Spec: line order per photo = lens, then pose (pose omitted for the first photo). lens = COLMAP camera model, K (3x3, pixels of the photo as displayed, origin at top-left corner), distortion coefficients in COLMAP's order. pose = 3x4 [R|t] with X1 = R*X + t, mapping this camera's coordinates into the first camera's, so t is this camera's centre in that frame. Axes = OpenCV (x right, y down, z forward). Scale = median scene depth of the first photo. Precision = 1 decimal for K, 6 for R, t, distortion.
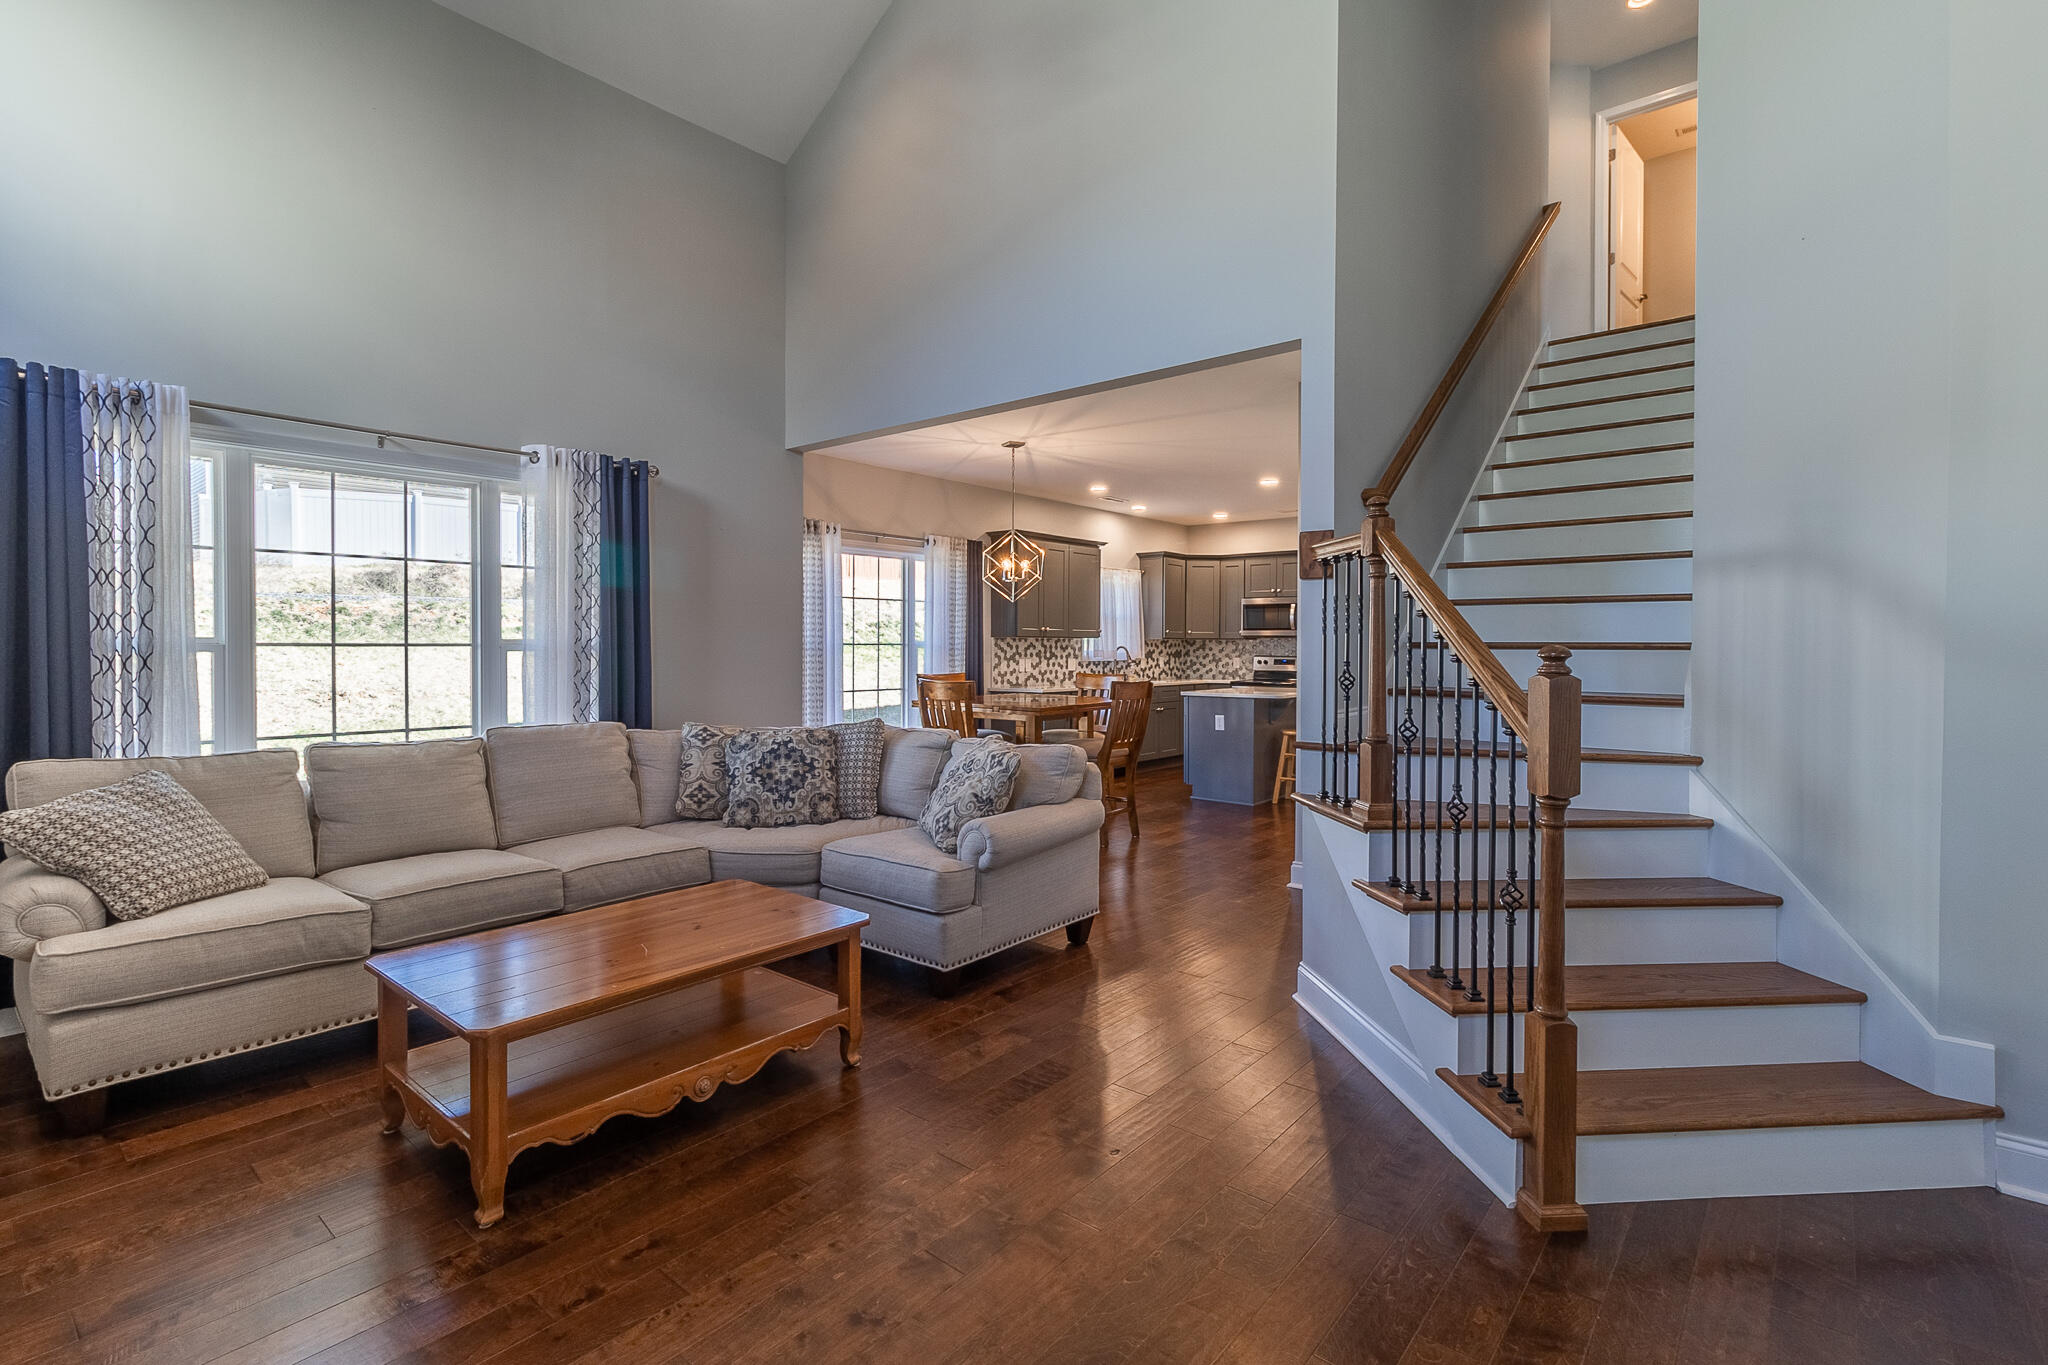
lens RADIAL K [[941.9, 0, 1014.5], [0, 941.9, 657.5], [0, 0, 1]] dist [-0.000099, 0.002198]
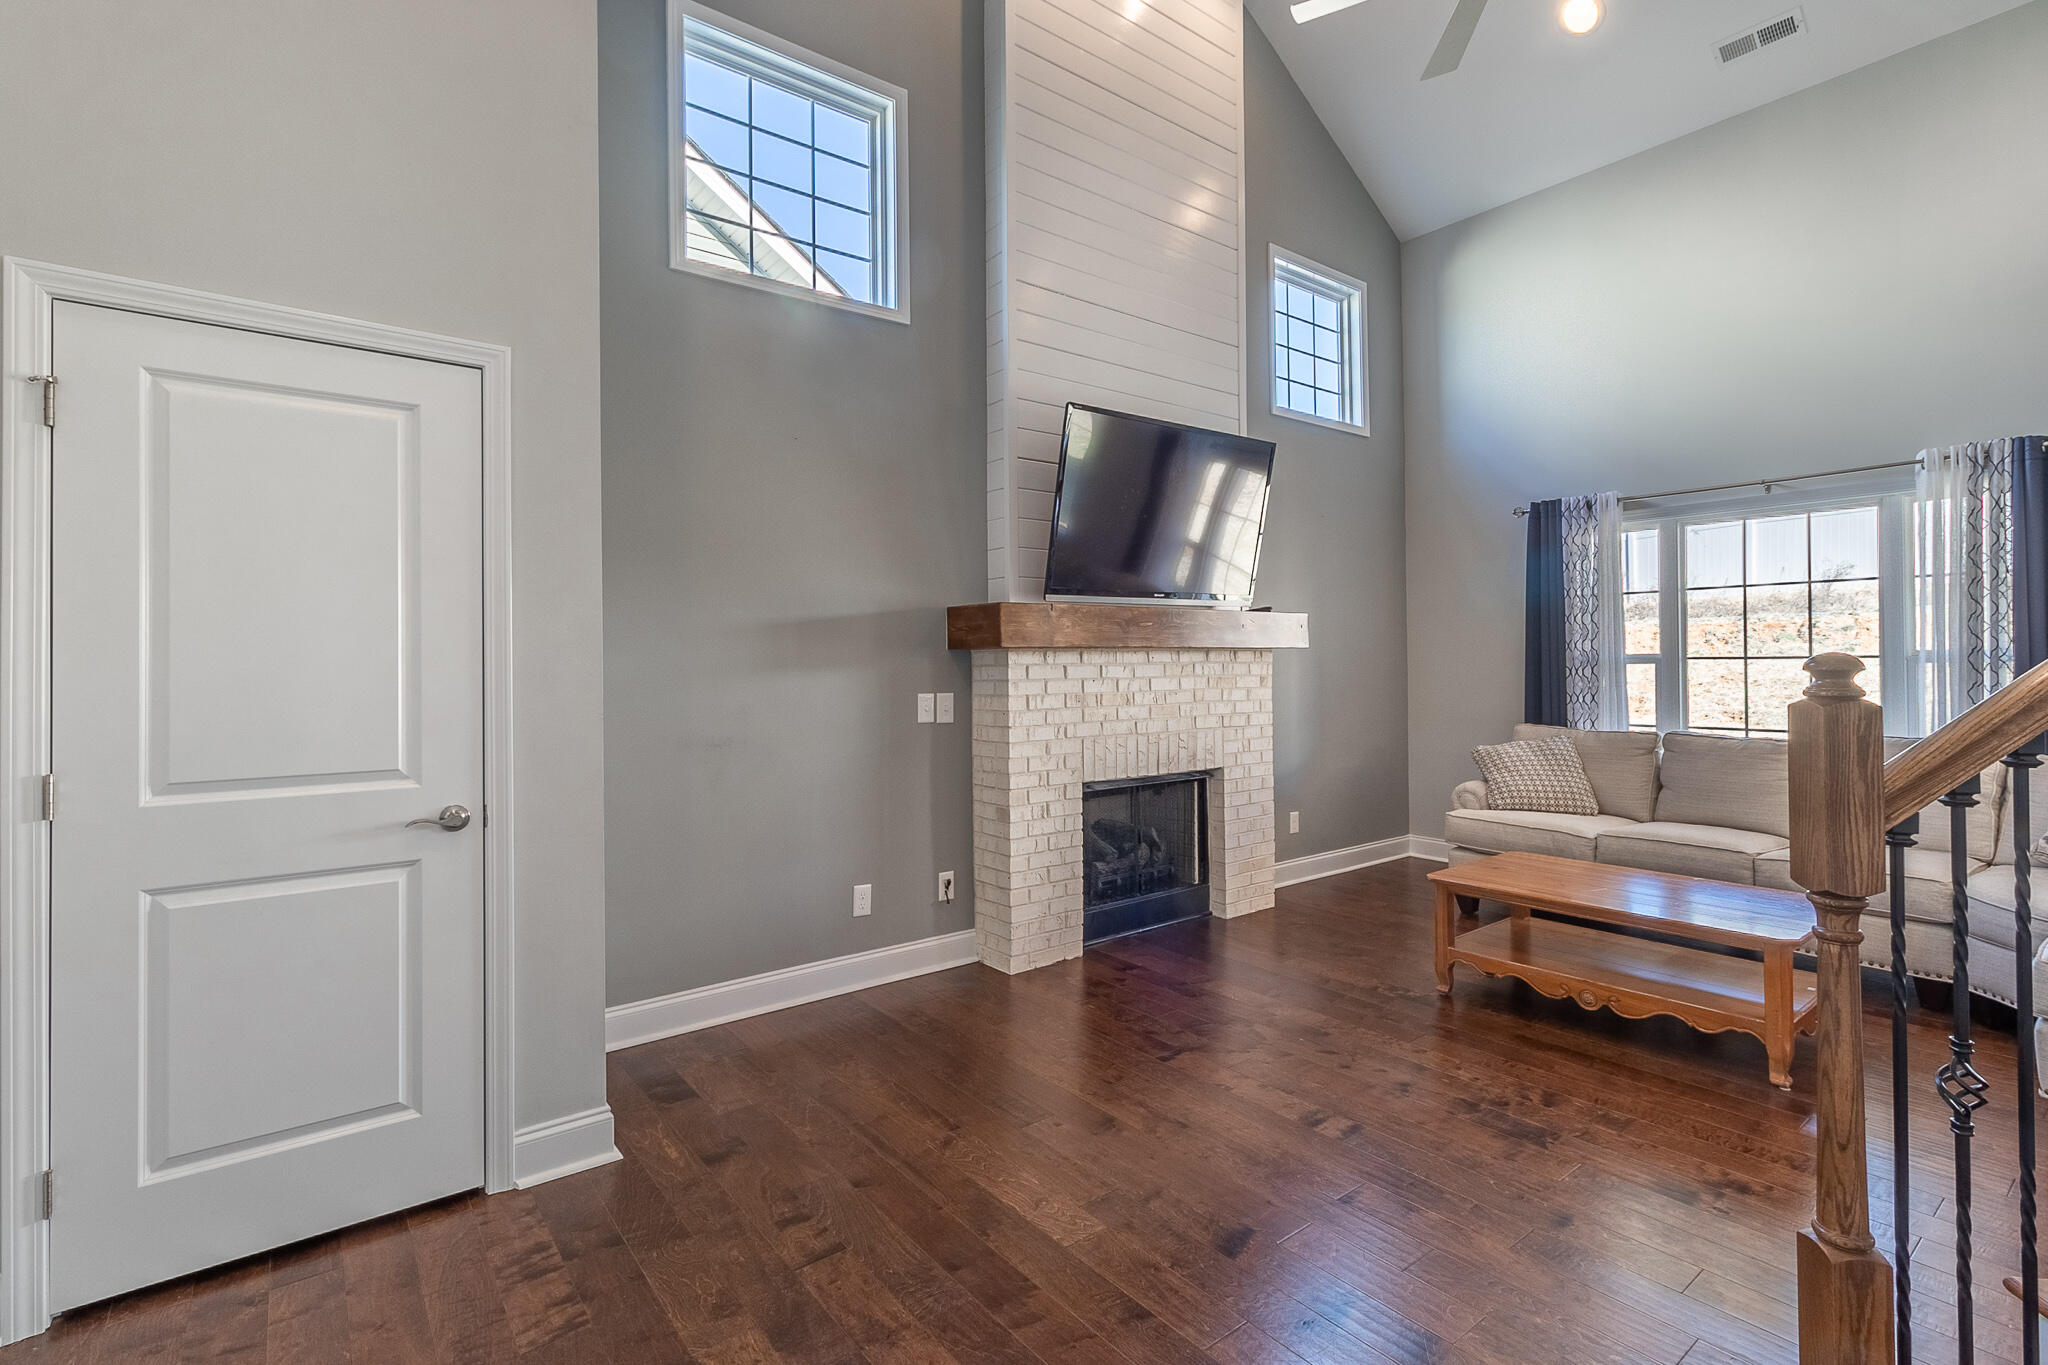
lens RADIAL K [[941.9, 0, 1019.1], [0, 941.9, 666.0], [0, 0, 1]] dist [-0.000099, 0.002198]
pose [[-0.204746, 0.001179, -0.978814, 0.639938], [-0.004752, 0.999986, 0.002198, -0.000910], [0.978804, 0.005101, -0.204737, 0.288736]]
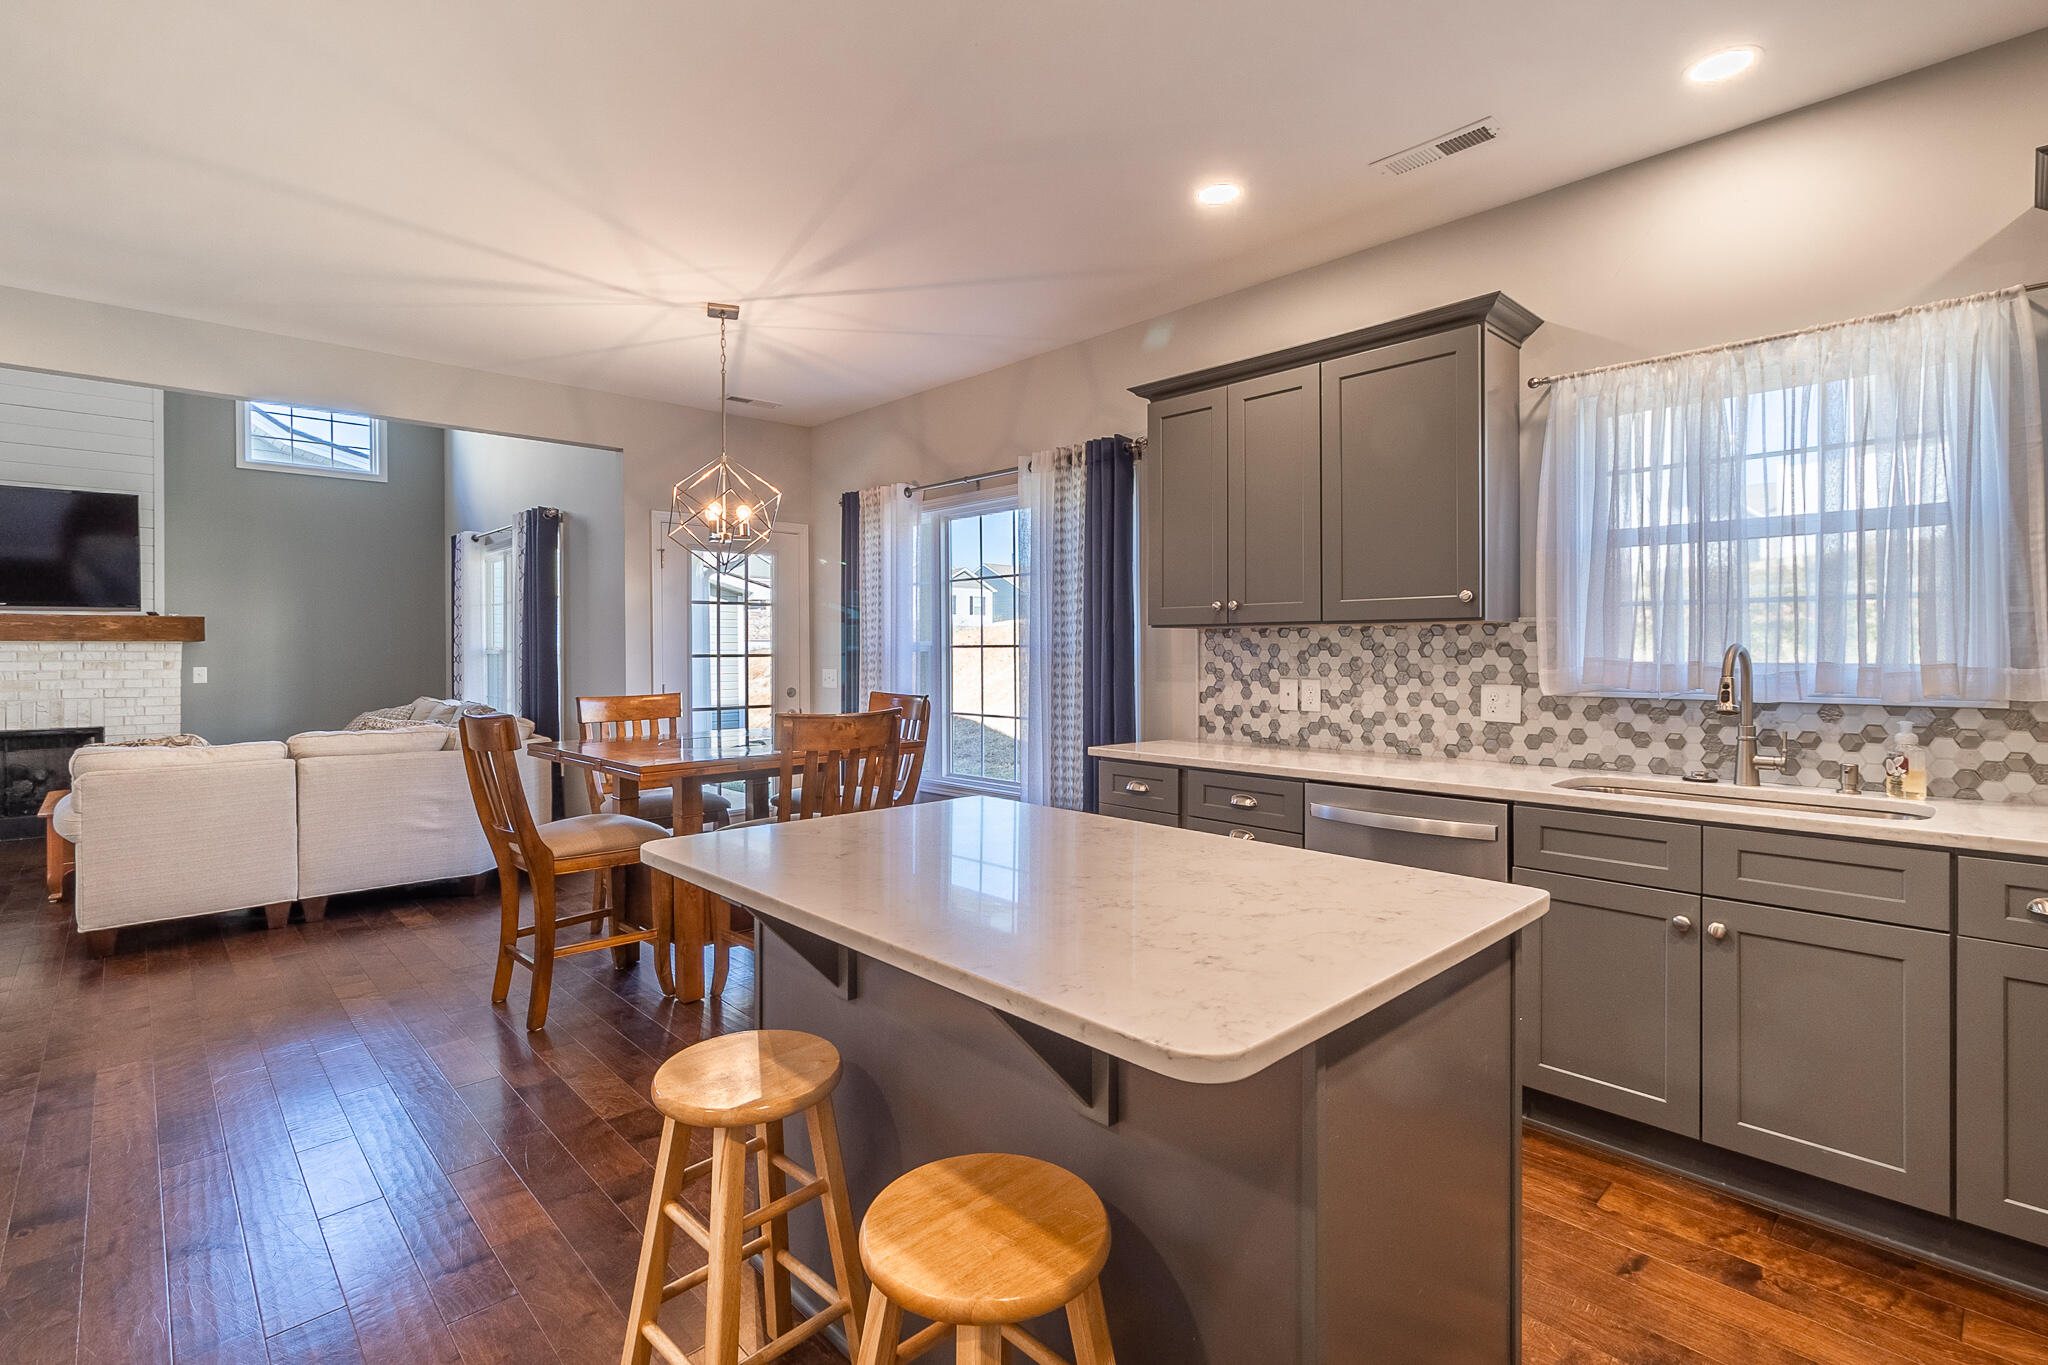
lens RADIAL K [[941.9, 0, 1010.4], [0, 941.9, 654.8], [0, 0, 1]] dist [-0.000099, 0.002198]
pose [[-0.106125, 0.005318, -0.994339, 0.891505], [-0.009297, 0.999937, 0.006341, -0.021764], [0.994309, 0.009917, -0.106069, 1.935641]]
